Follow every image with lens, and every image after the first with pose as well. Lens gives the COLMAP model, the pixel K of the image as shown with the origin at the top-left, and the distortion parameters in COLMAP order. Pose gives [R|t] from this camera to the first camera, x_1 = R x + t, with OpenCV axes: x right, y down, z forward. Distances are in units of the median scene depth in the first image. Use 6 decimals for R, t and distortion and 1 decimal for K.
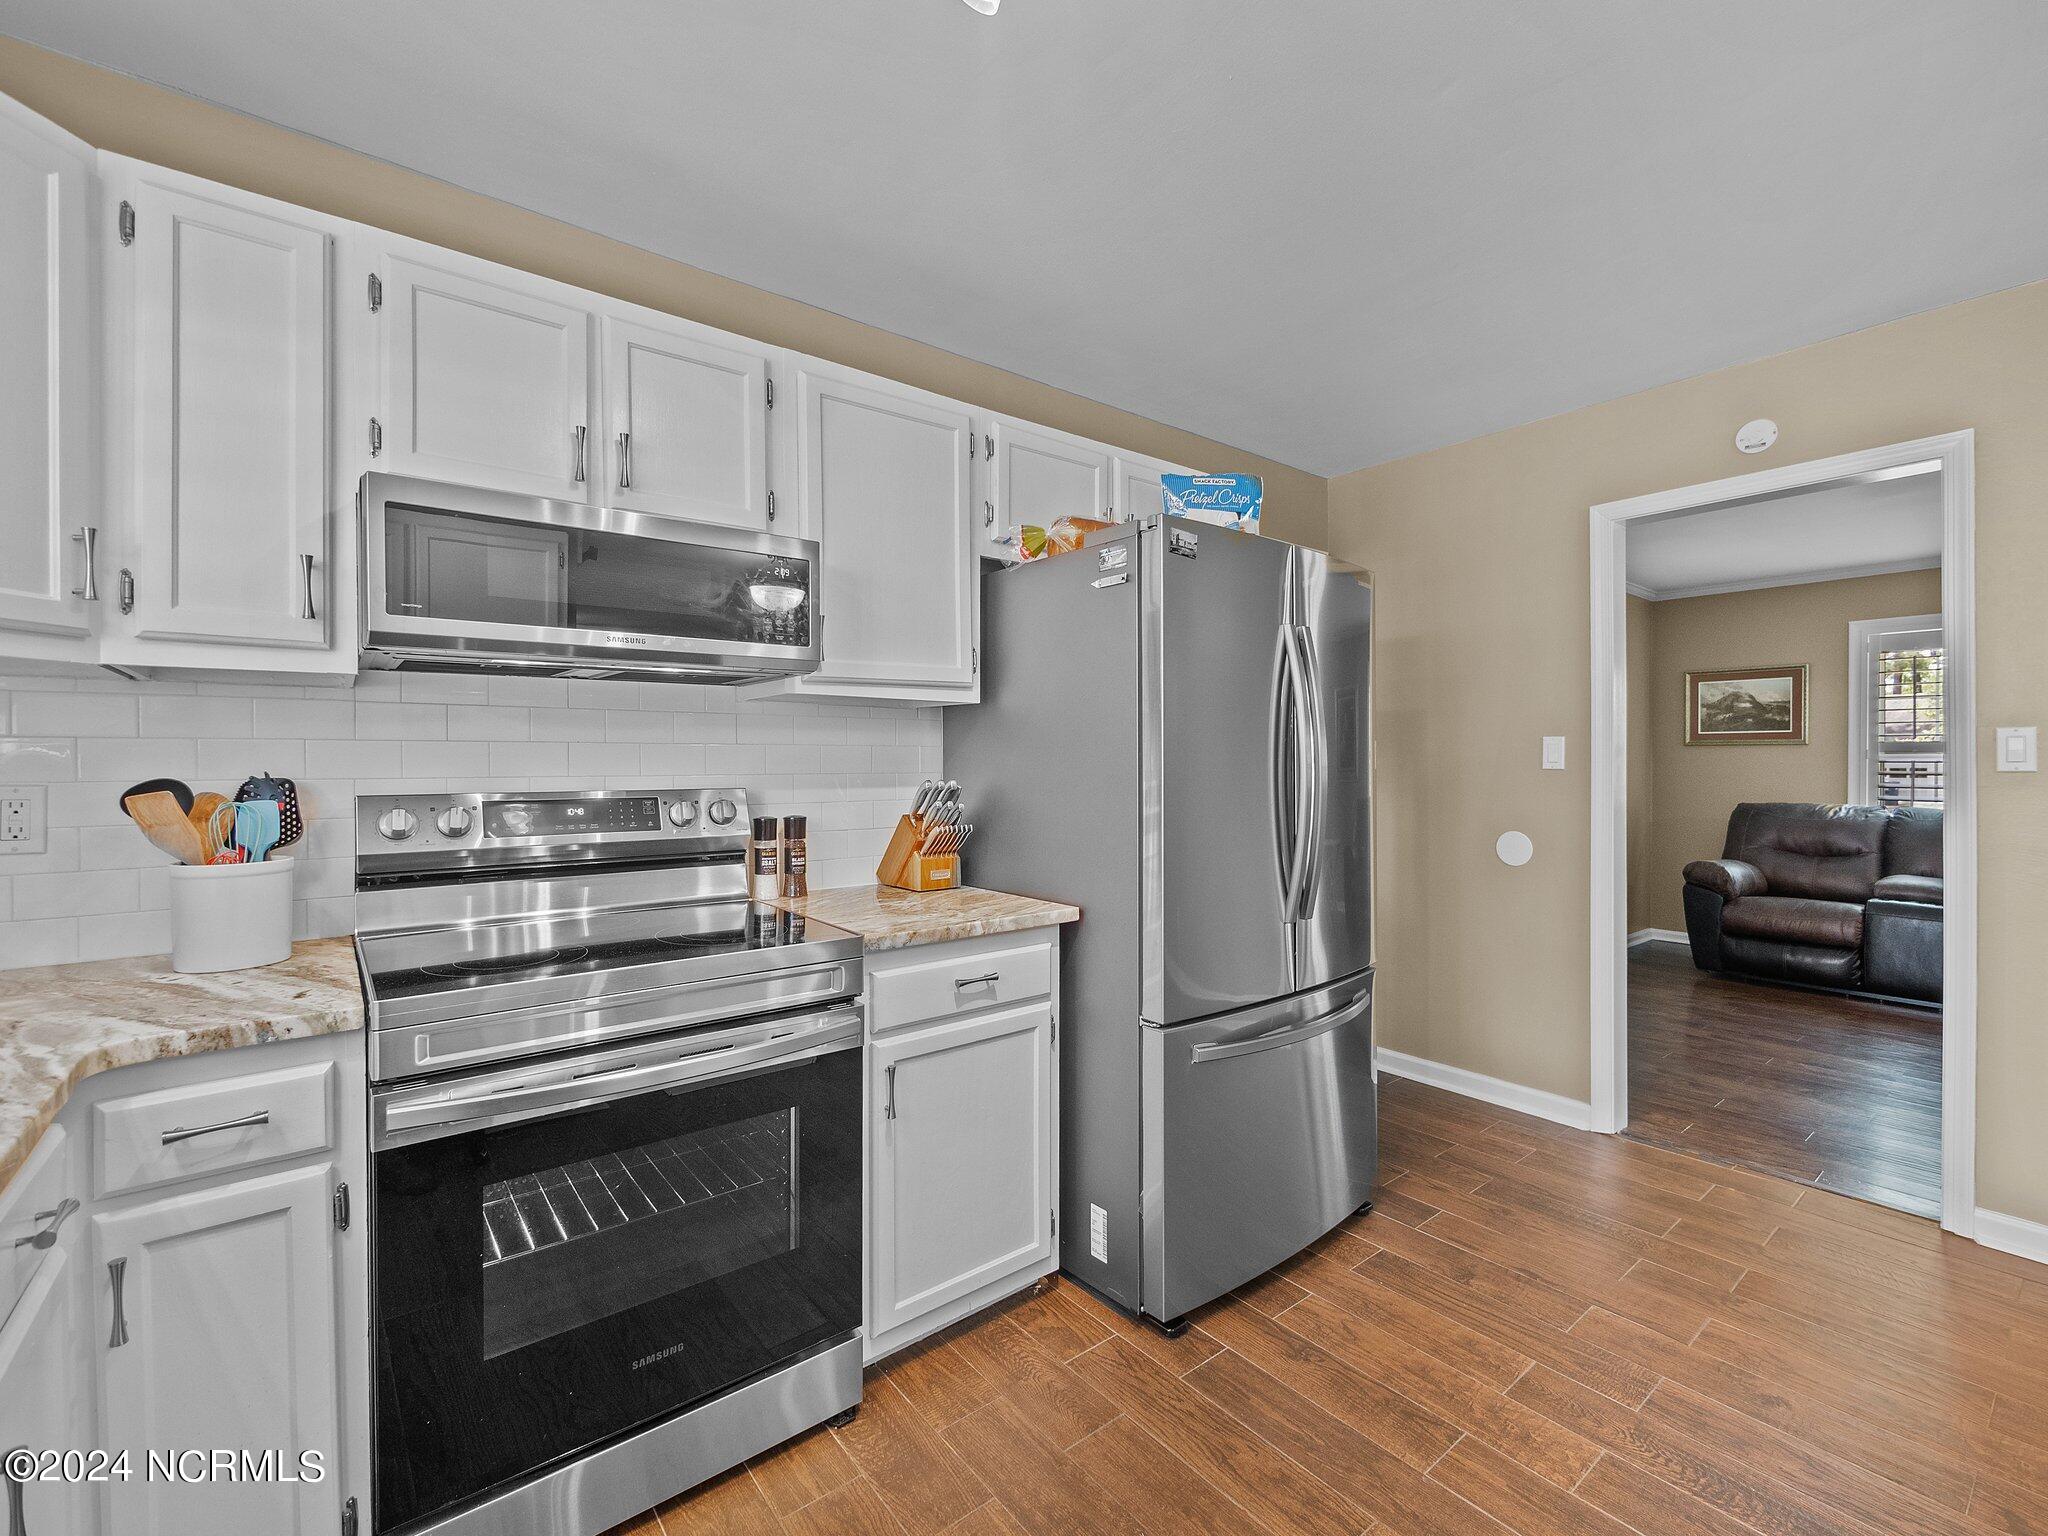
lens RADIAL K [[882.0, 0, 1024.0], [0, 882.0, 768.0], [0, 0, 1]] dist [-0.001162, -0.000149]
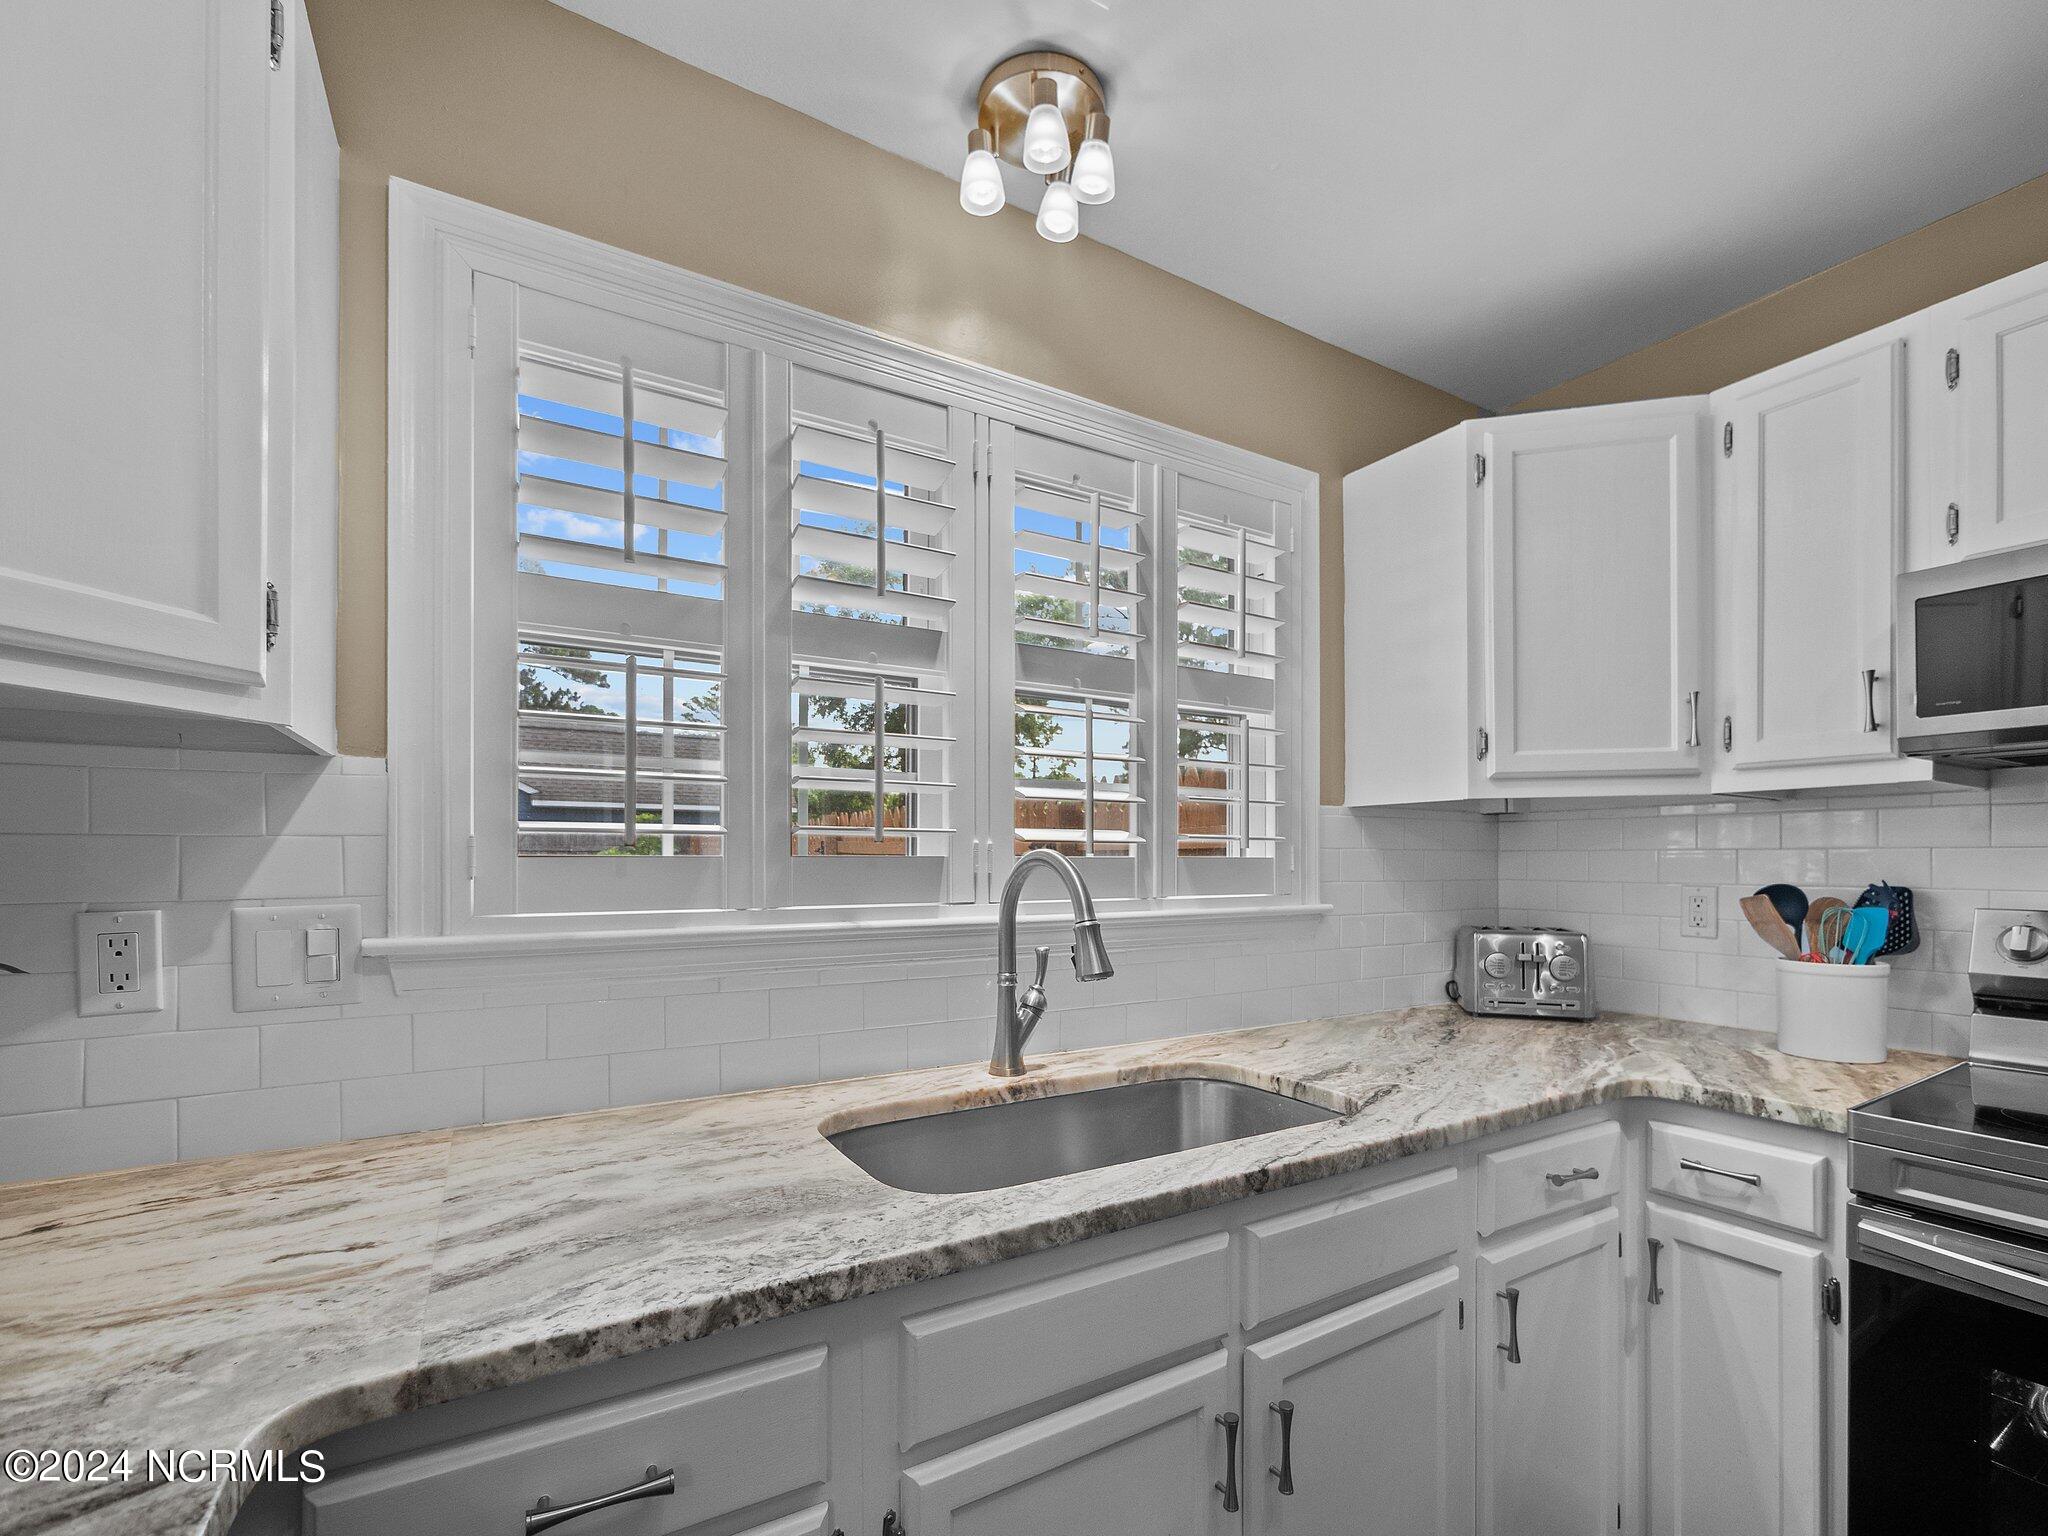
lens RADIAL K [[889.3, 0, 1024.4], [0, 889.3, 860.4], [0, 0, 1]] dist [-0.002945, -0.000246]
pose [[-0.127865, 0.000663, -0.991791, 0.357454], [-0.008848, 0.999959, 0.001809, -0.014030], [0.991752, 0.009007, -0.127854, 0.168637]]
